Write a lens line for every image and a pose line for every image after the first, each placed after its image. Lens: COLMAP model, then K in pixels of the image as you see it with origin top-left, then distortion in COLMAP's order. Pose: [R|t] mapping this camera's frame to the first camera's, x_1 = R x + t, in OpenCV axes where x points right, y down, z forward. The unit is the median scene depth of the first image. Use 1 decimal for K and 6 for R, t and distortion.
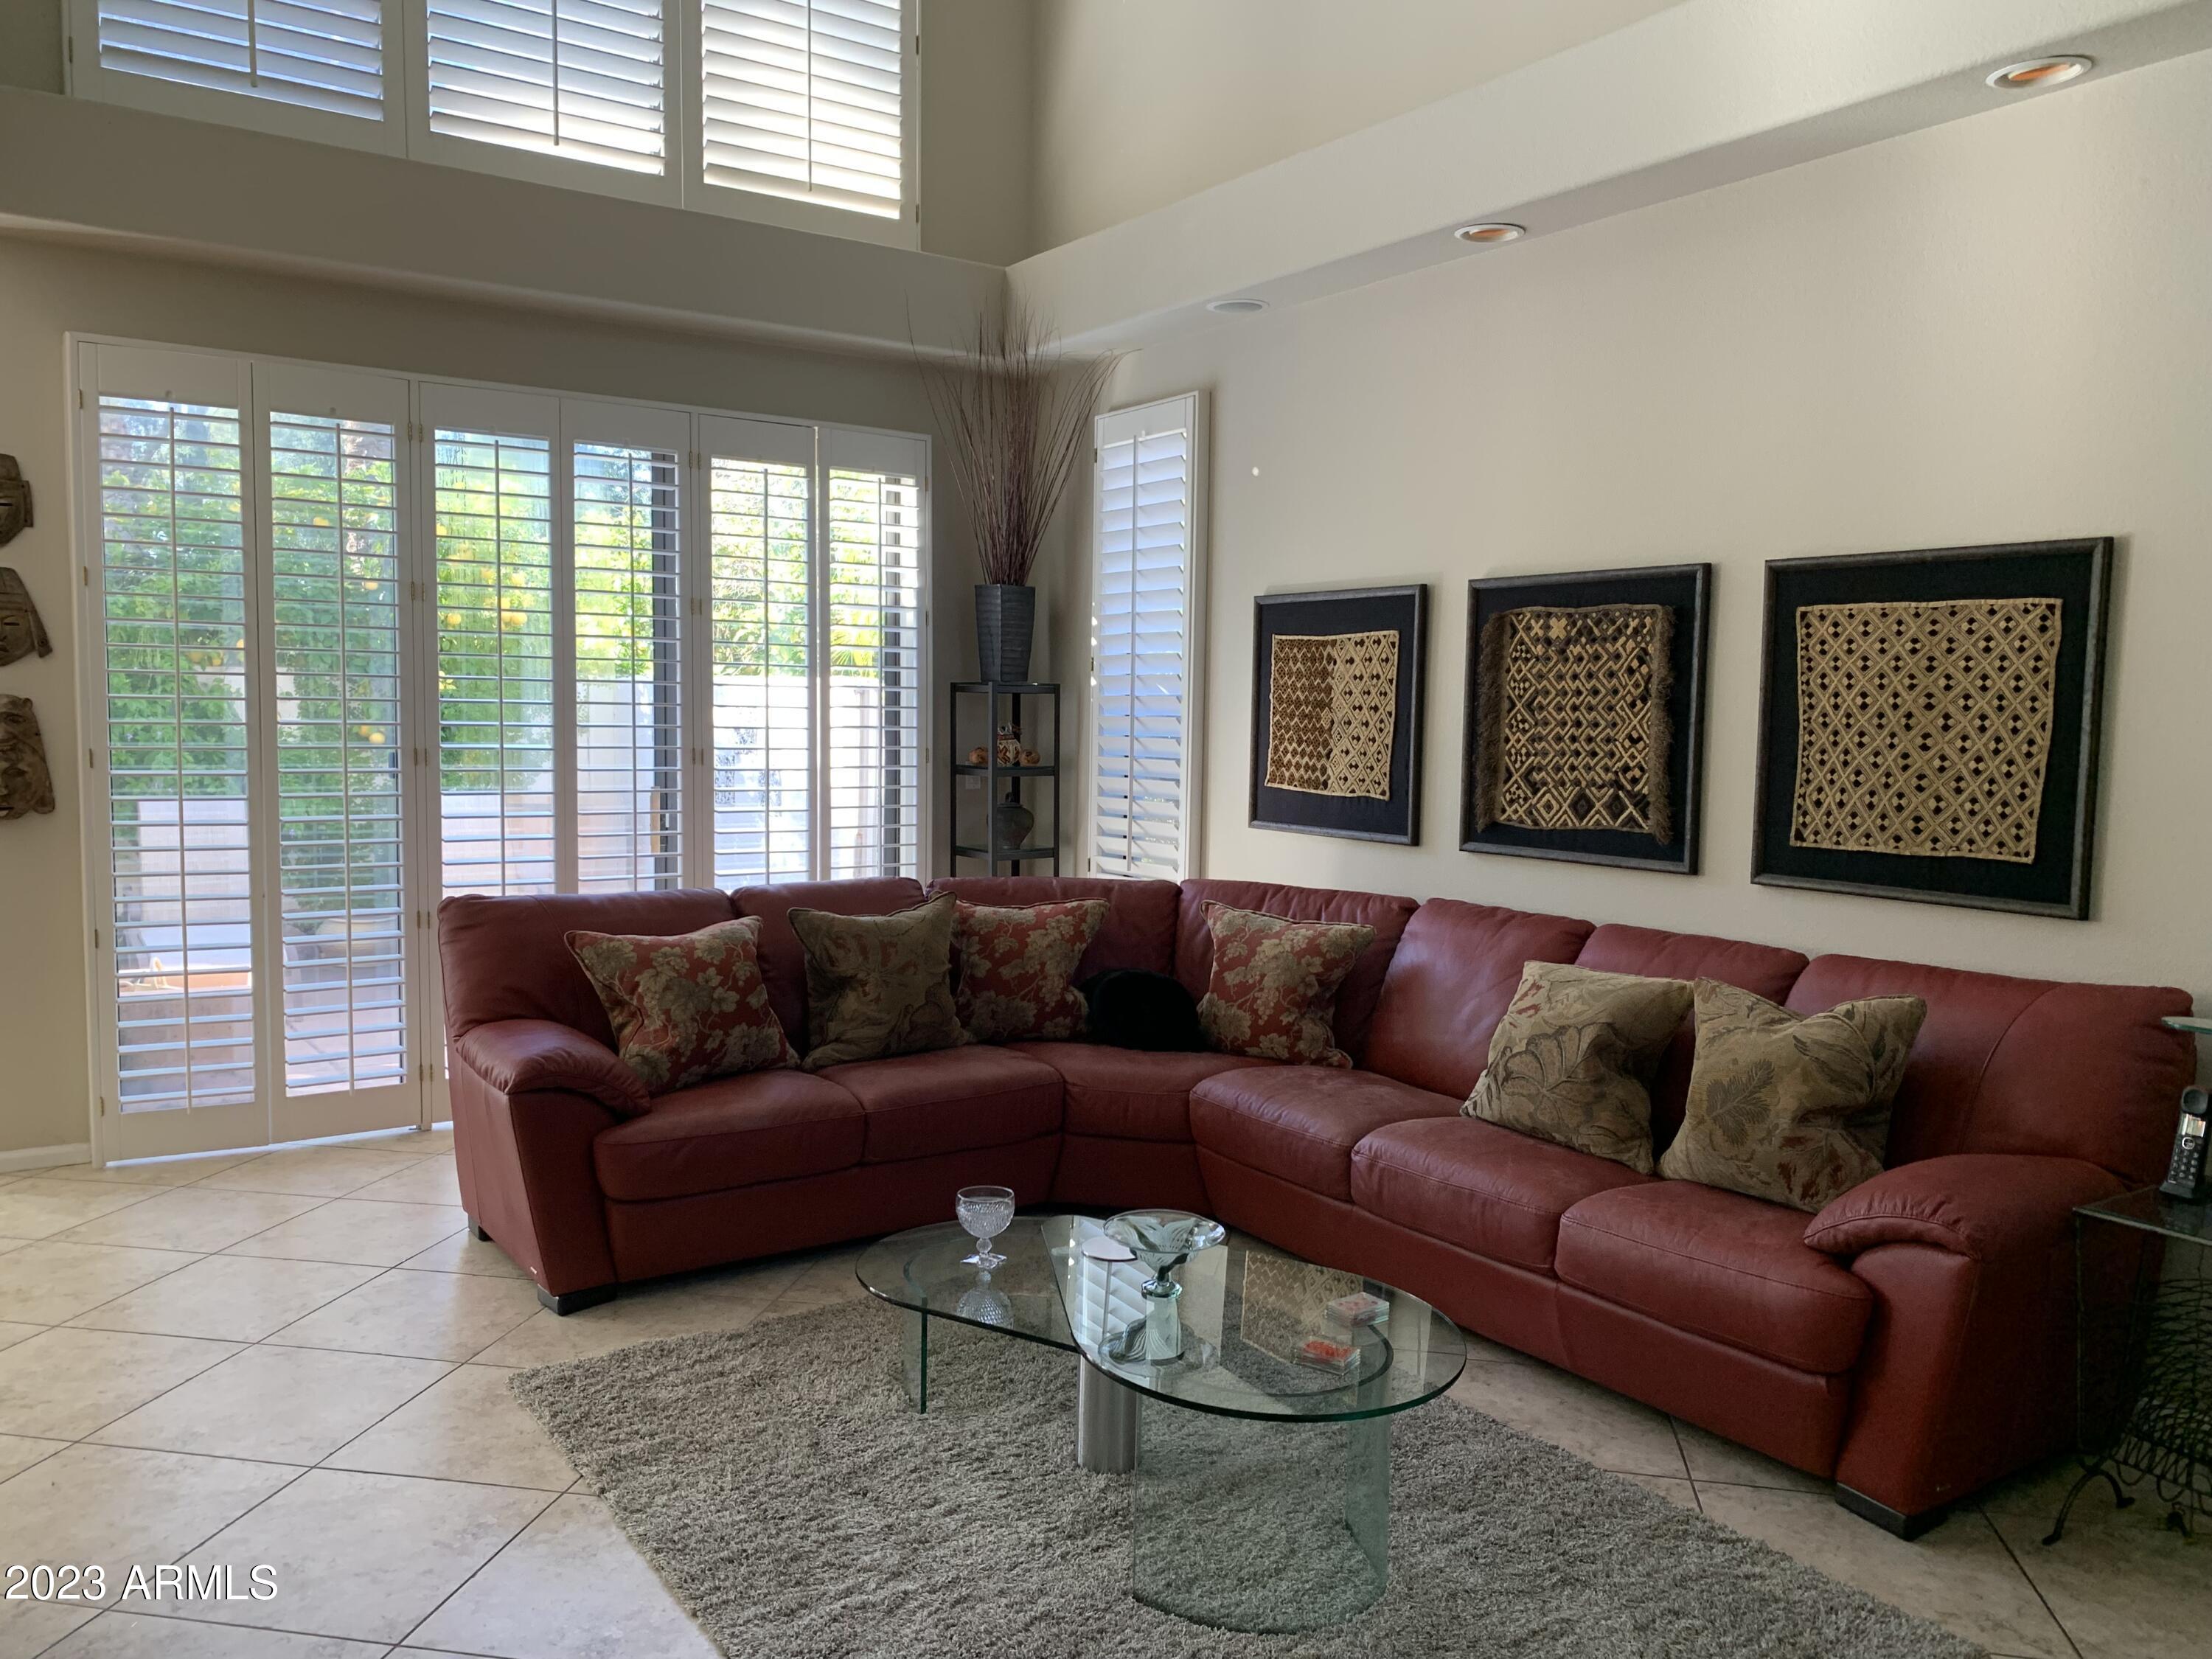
lens RADIAL K [[1697.2, 0, 1104.7], [0, 1697.2, 822.7], [0, 0, 1]] dist [0.045274, -0.026651]
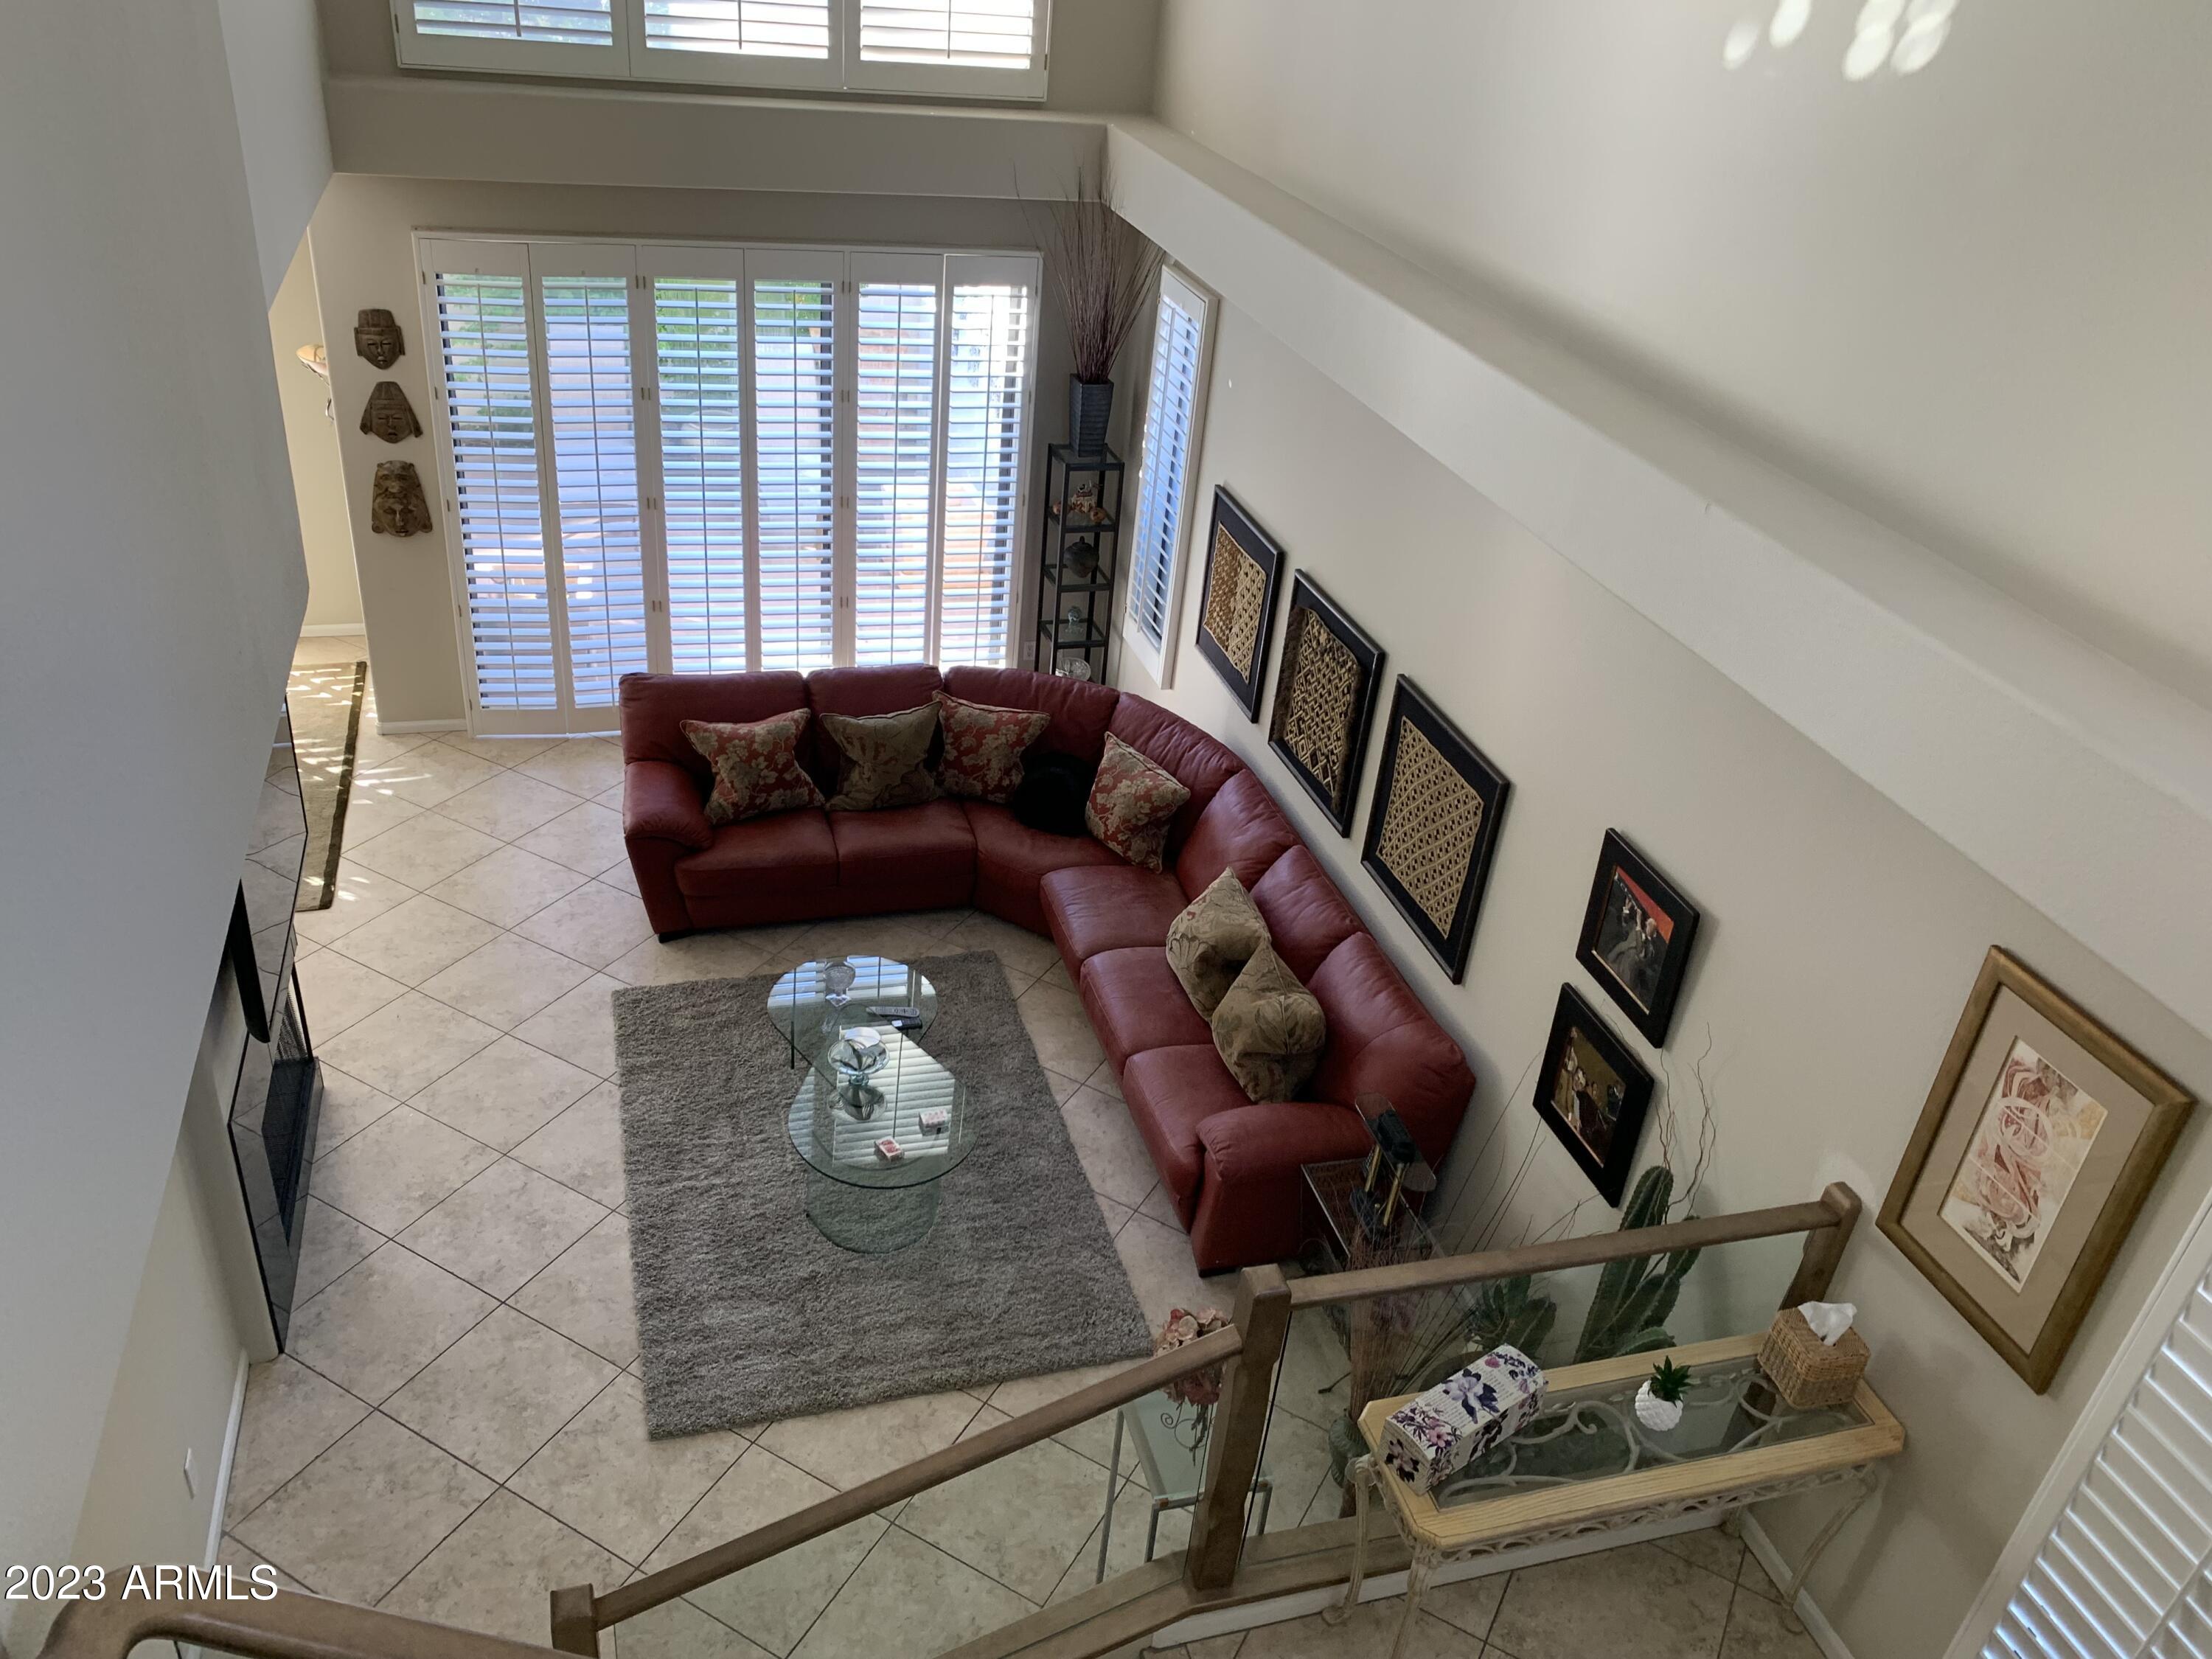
lens RADIAL K [[1697.2, 0, 1108.2], [0, 1697.2, 840.2], [0, 0, 1]] dist [0.045274, -0.026651]
pose [[0.950018, 0.219645, -0.221860, 0.434401], [-0.101862, 0.889834, 0.444770, -0.561091], [0.295110, -0.399940, 0.867731, -0.335829]]
